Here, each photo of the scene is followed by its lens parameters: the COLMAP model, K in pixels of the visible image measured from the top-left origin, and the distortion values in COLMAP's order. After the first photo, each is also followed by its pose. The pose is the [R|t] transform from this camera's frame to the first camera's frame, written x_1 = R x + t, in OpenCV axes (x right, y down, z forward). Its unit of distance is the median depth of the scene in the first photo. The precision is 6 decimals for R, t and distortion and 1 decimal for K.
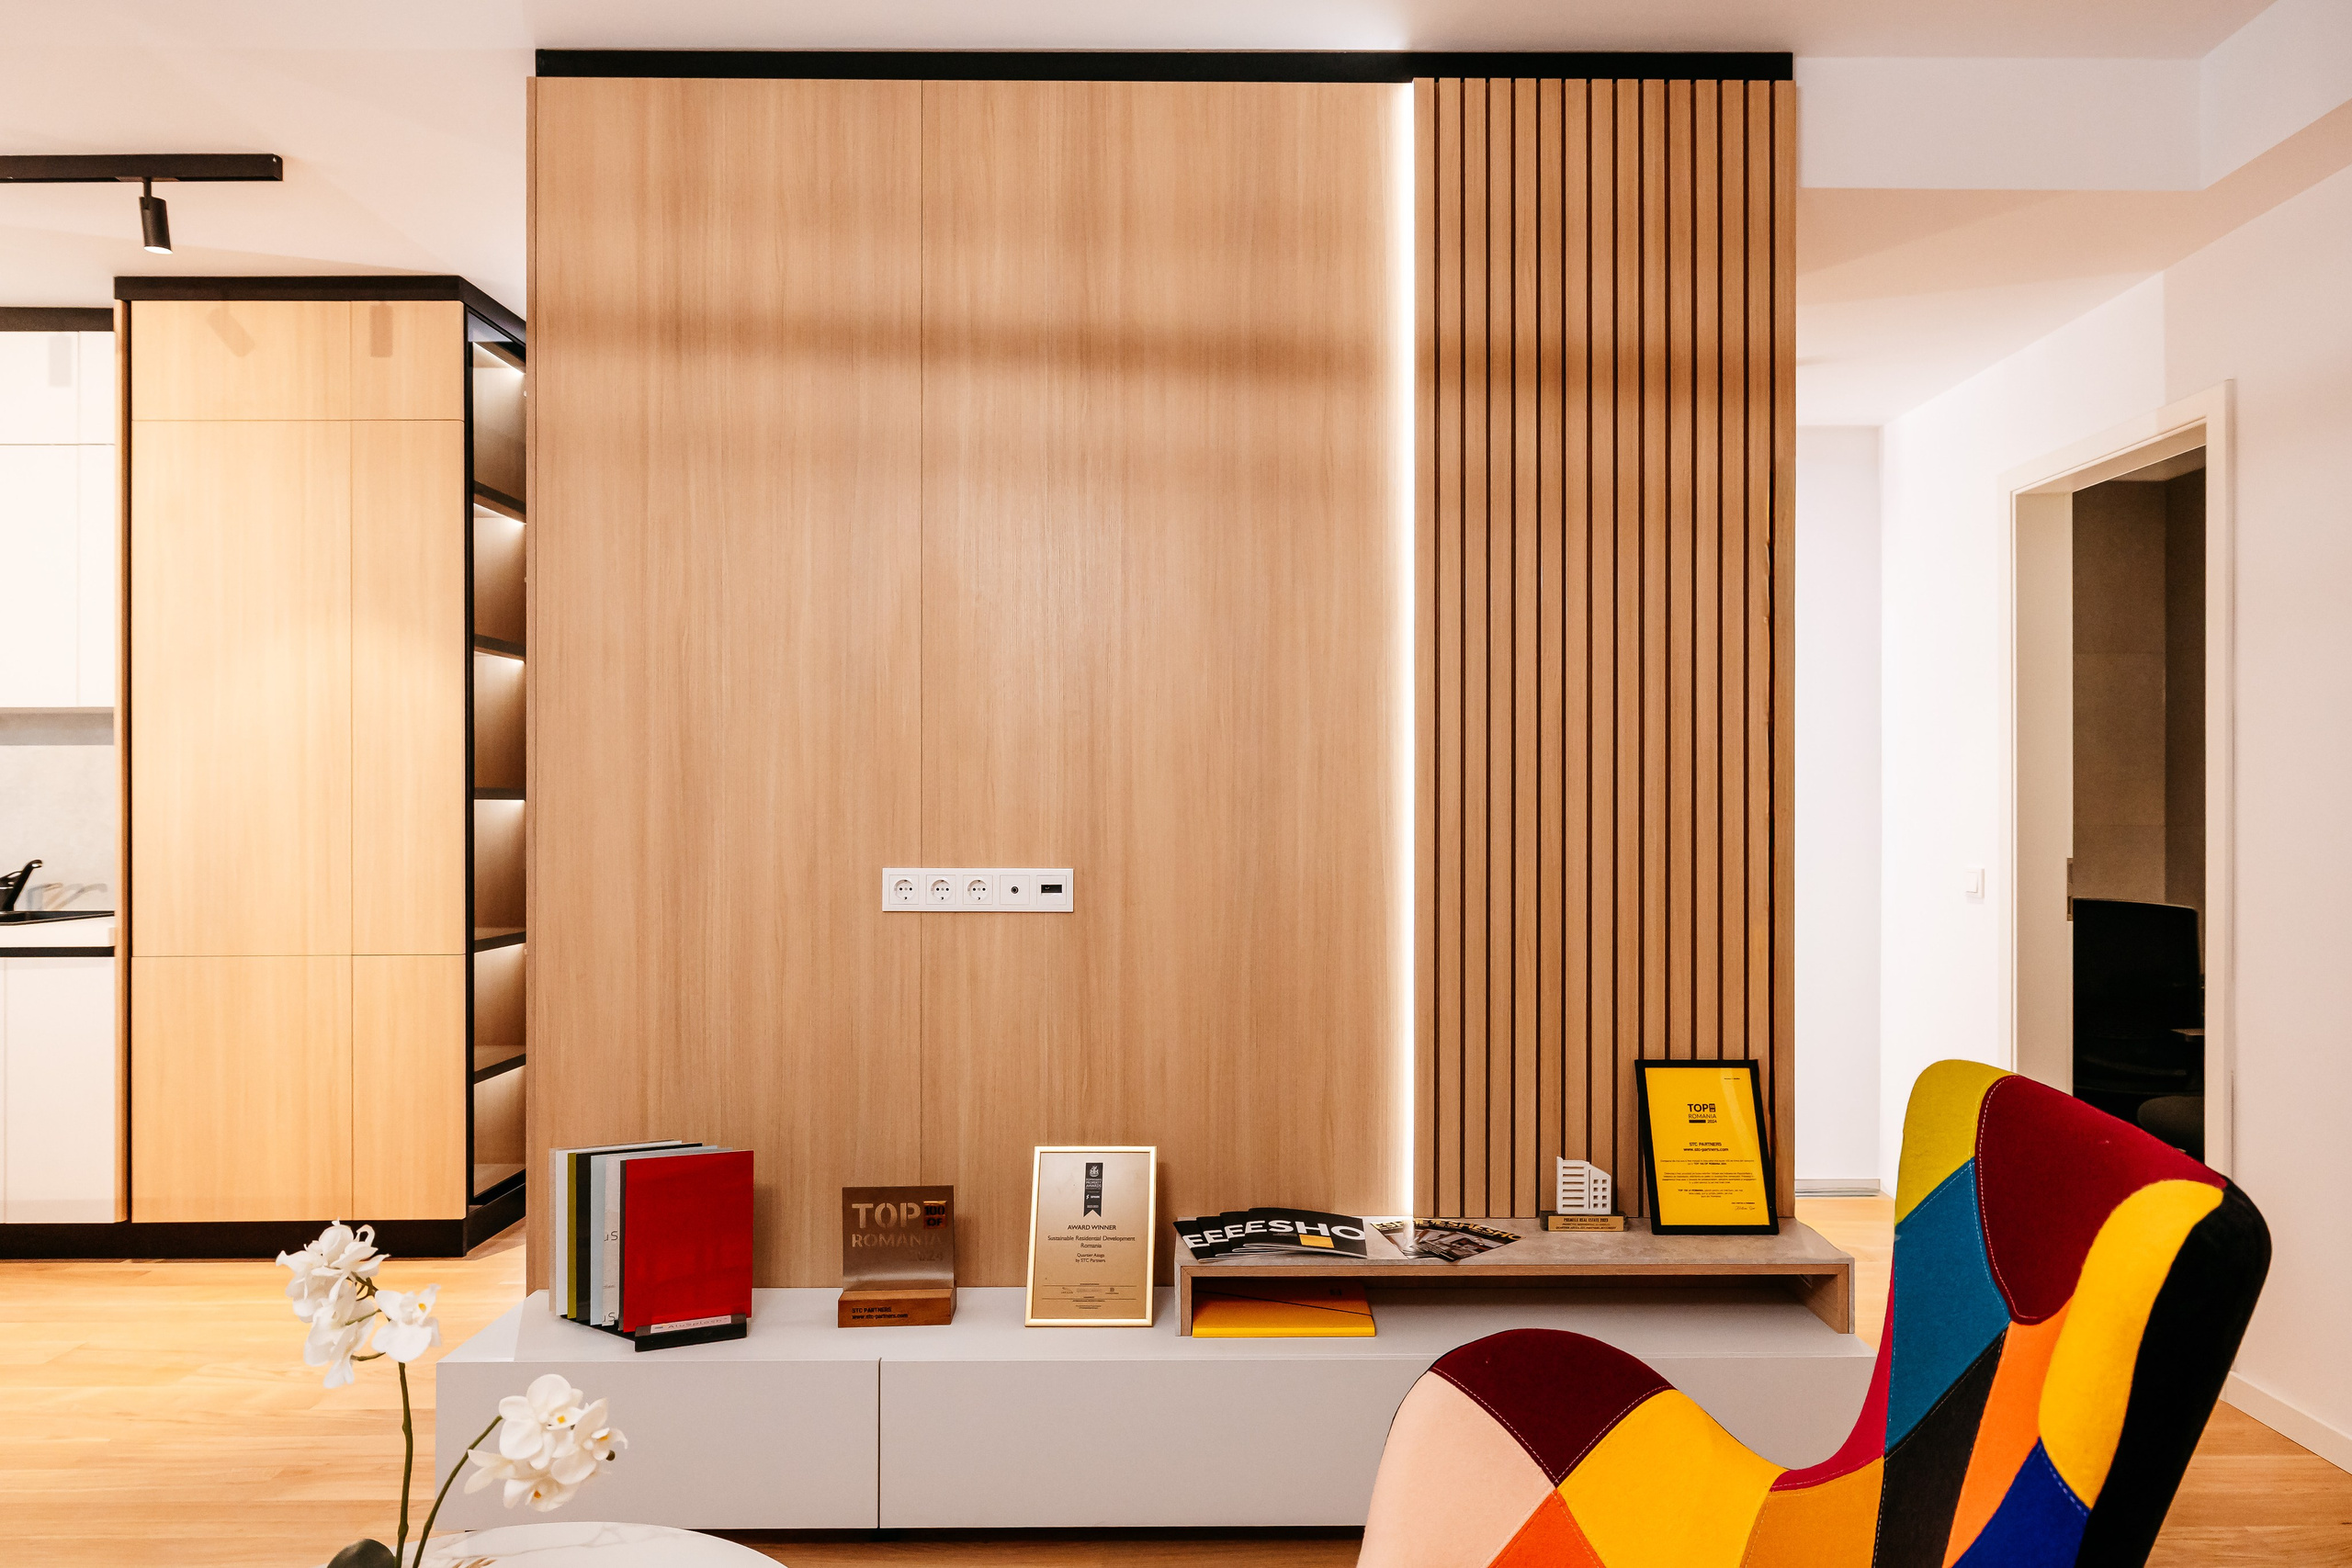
lens RADIAL K [[1374.8, 0, 1240.6], [0, 1374.8, 791.6], [0, 0, 1]] dist [0.007613, -0.002532]
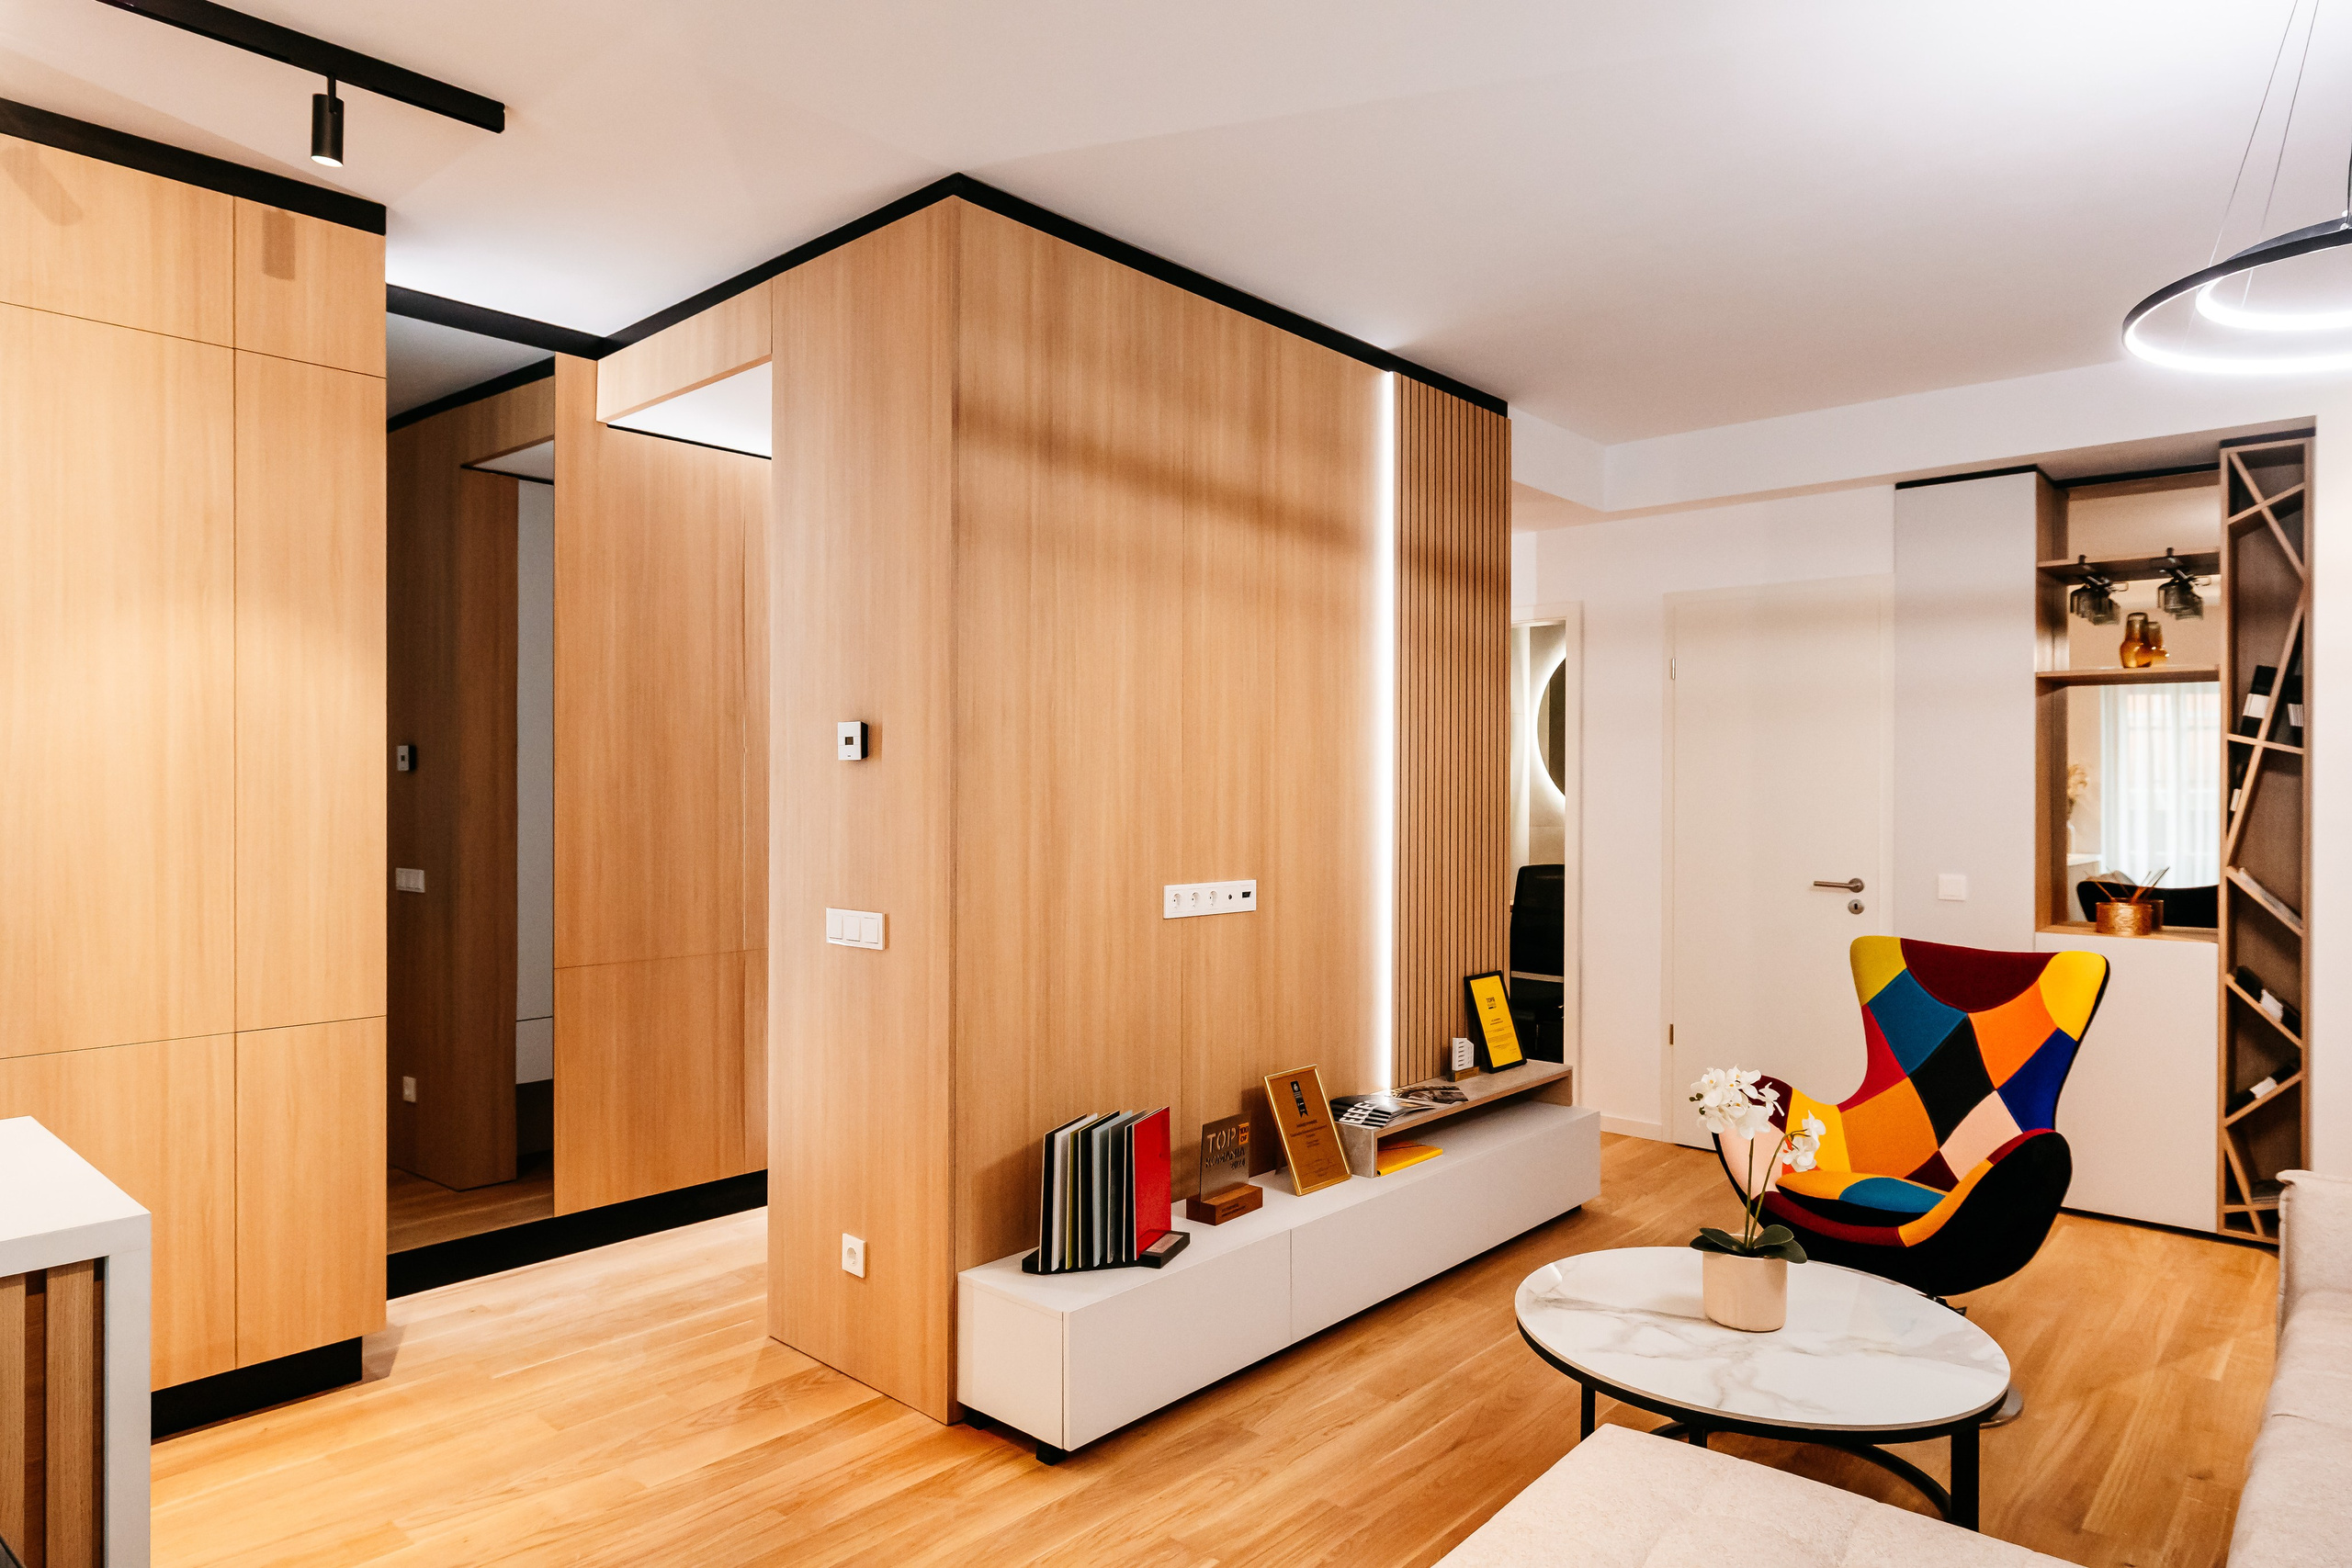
lens RADIAL K [[1421.6, 0, 1164.8], [0, 1421.6, 775.3], [0, 0, 1]] dist [0.003638, -0.001078]
pose [[0.671567, 0.010451, 0.740870, -1.257310], [-0.012942, 0.999913, -0.002374, -0.045995], [-0.740831, -0.007994, 0.671644, 0.093670]]
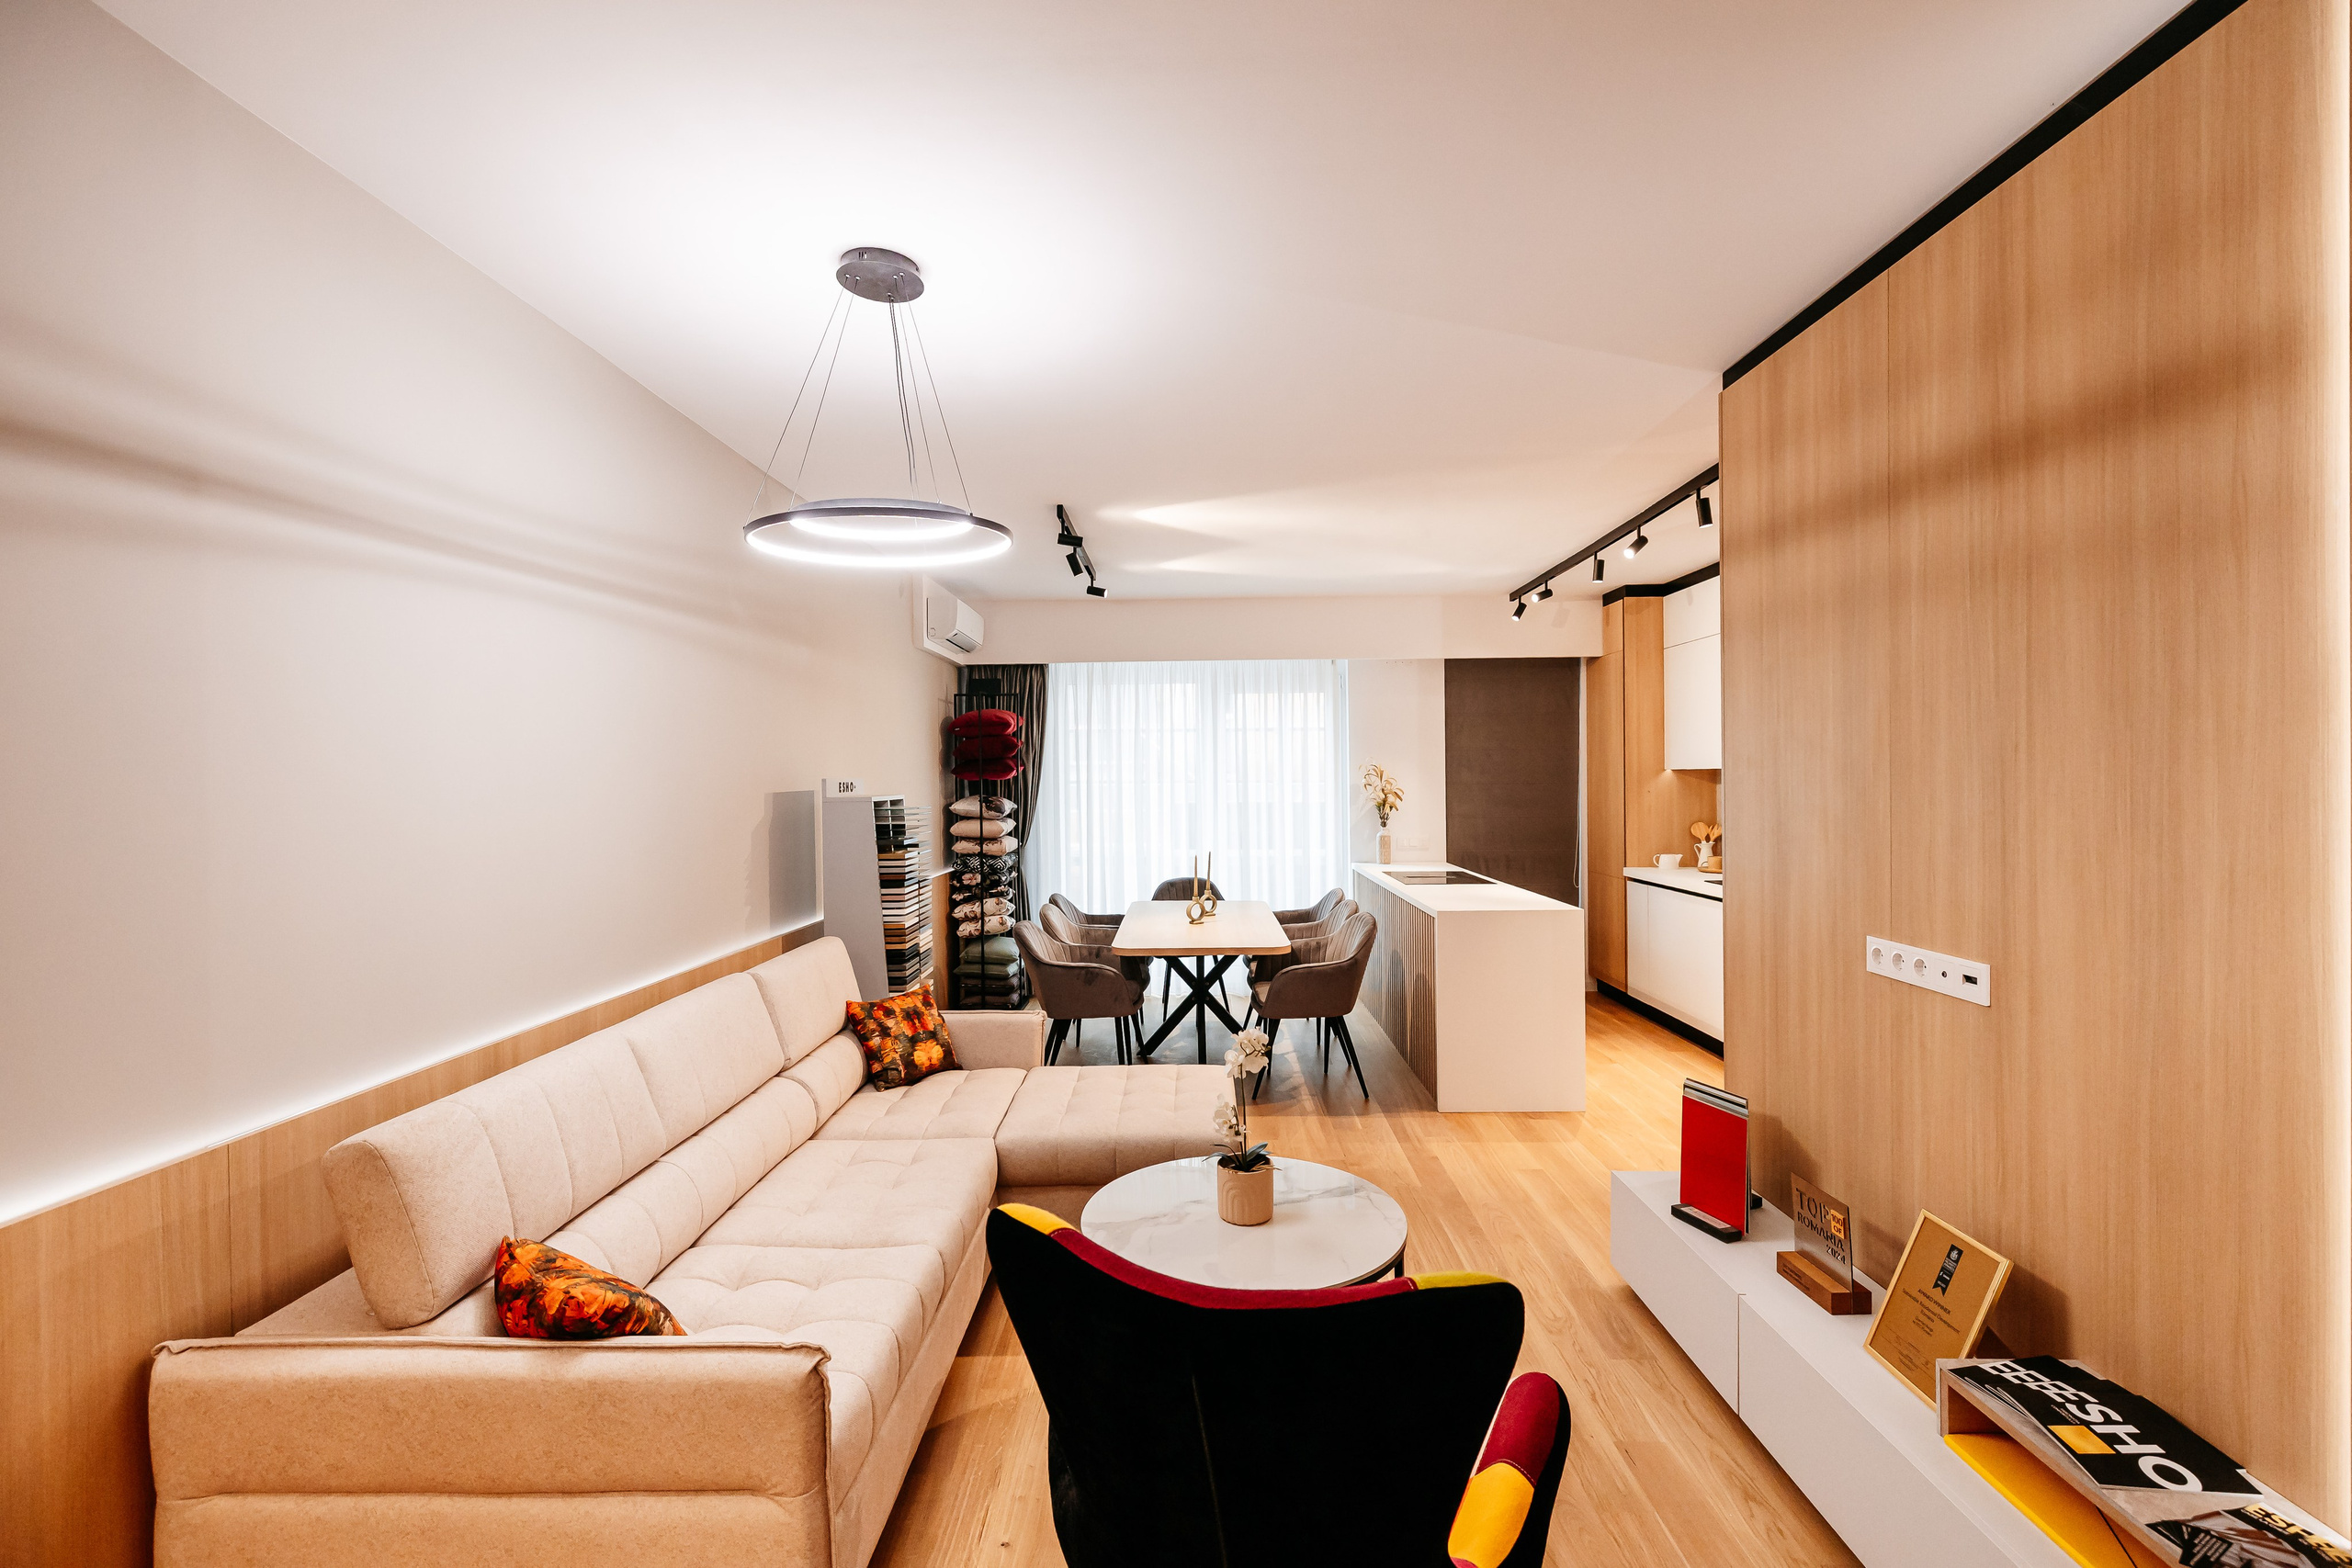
lens RADIAL K [[1027.4, 0, 1152.7], [0, 1027.4, 779.6], [0, 0, 1]] dist [0.005549, -0.000404]
pose [[-0.053881, 0.003122, -0.998542, 0.681366], [0.018235, 0.999831, 0.002142, -0.095688], [0.998381, -0.018093, -0.053929, 0.418131]]
